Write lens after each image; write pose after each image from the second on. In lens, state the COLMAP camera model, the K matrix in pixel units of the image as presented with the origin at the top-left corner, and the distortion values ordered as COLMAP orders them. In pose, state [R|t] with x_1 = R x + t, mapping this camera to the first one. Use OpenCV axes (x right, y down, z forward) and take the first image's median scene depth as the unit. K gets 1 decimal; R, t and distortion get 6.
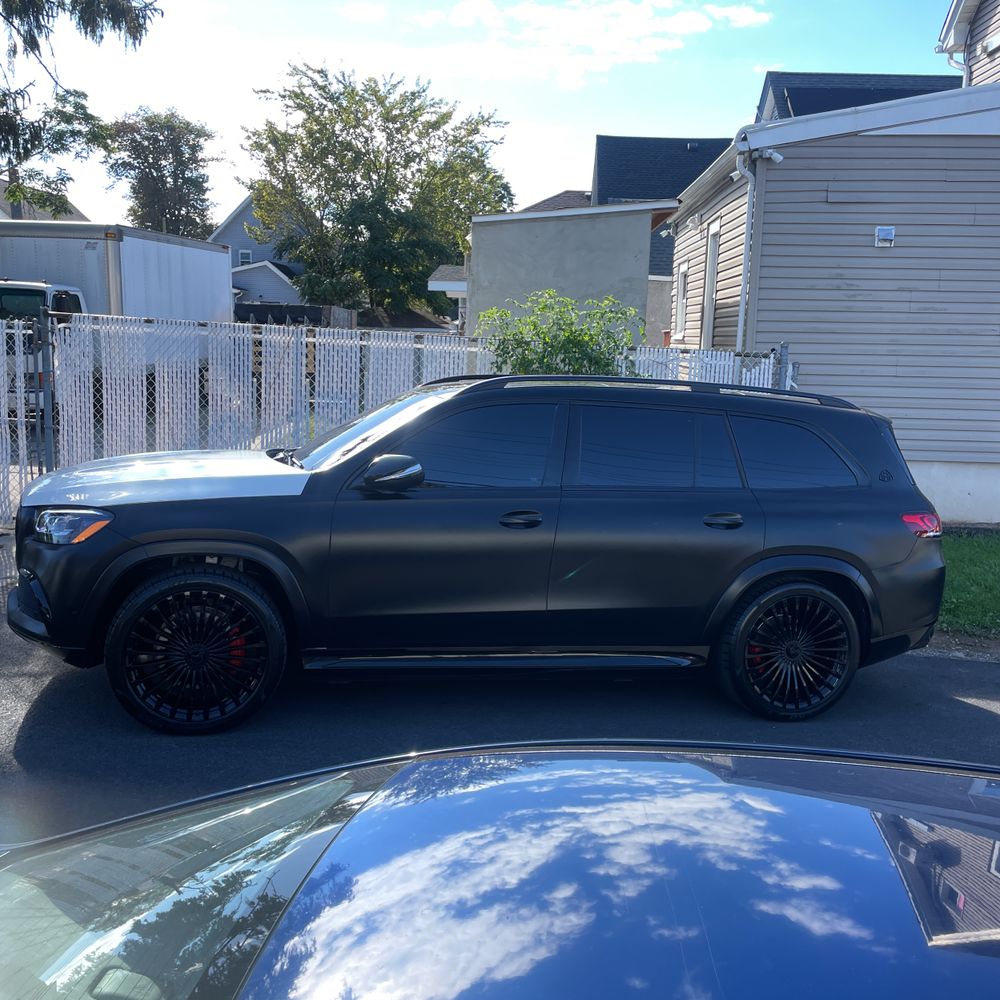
lens RADIAL K [[995.8, 0, 501.1], [0, 995.8, 493.5], [0, 0, 1]] dist [0.088620, -0.123153]
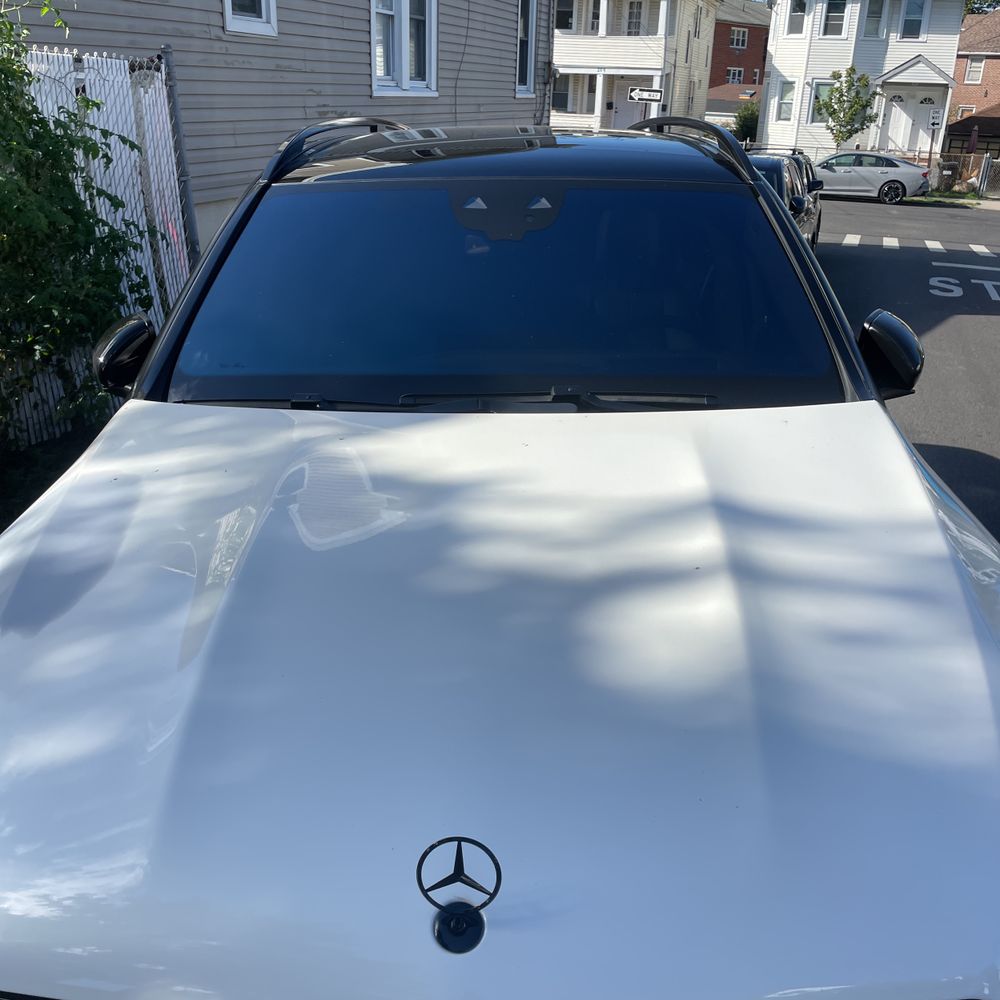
lens RADIAL K [[995.8, 0, 501.1], [0, 995.8, 493.5], [0, 0, 1]] dist [0.088620, -0.123153]
pose [[0.284120, -0.373197, 0.883176, -0.348523], [0.119108, 0.927740, 0.353711, -0.086549], [-0.951362, 0.004697, 0.308040, 0.590931]]
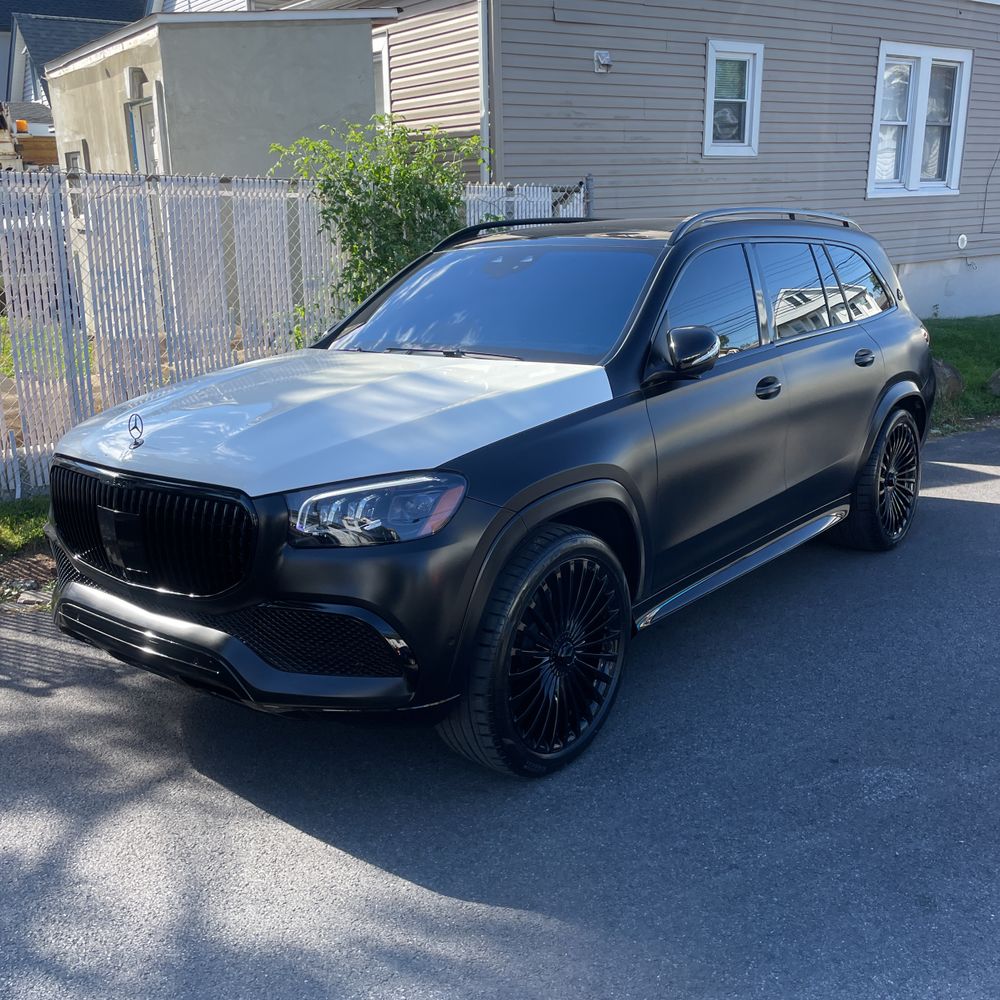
lens RADIAL K [[1009.0, 0, 487.1], [0, 1009.0, 493.2], [0, 0, 1]] dist [0.068092, -0.092403]
pose [[0.805117, -0.206675, 0.555942, -0.383727], [0.129007, 0.975906, 0.175970, -0.039258], [-0.578916, -0.069956, 0.812381, 0.264224]]
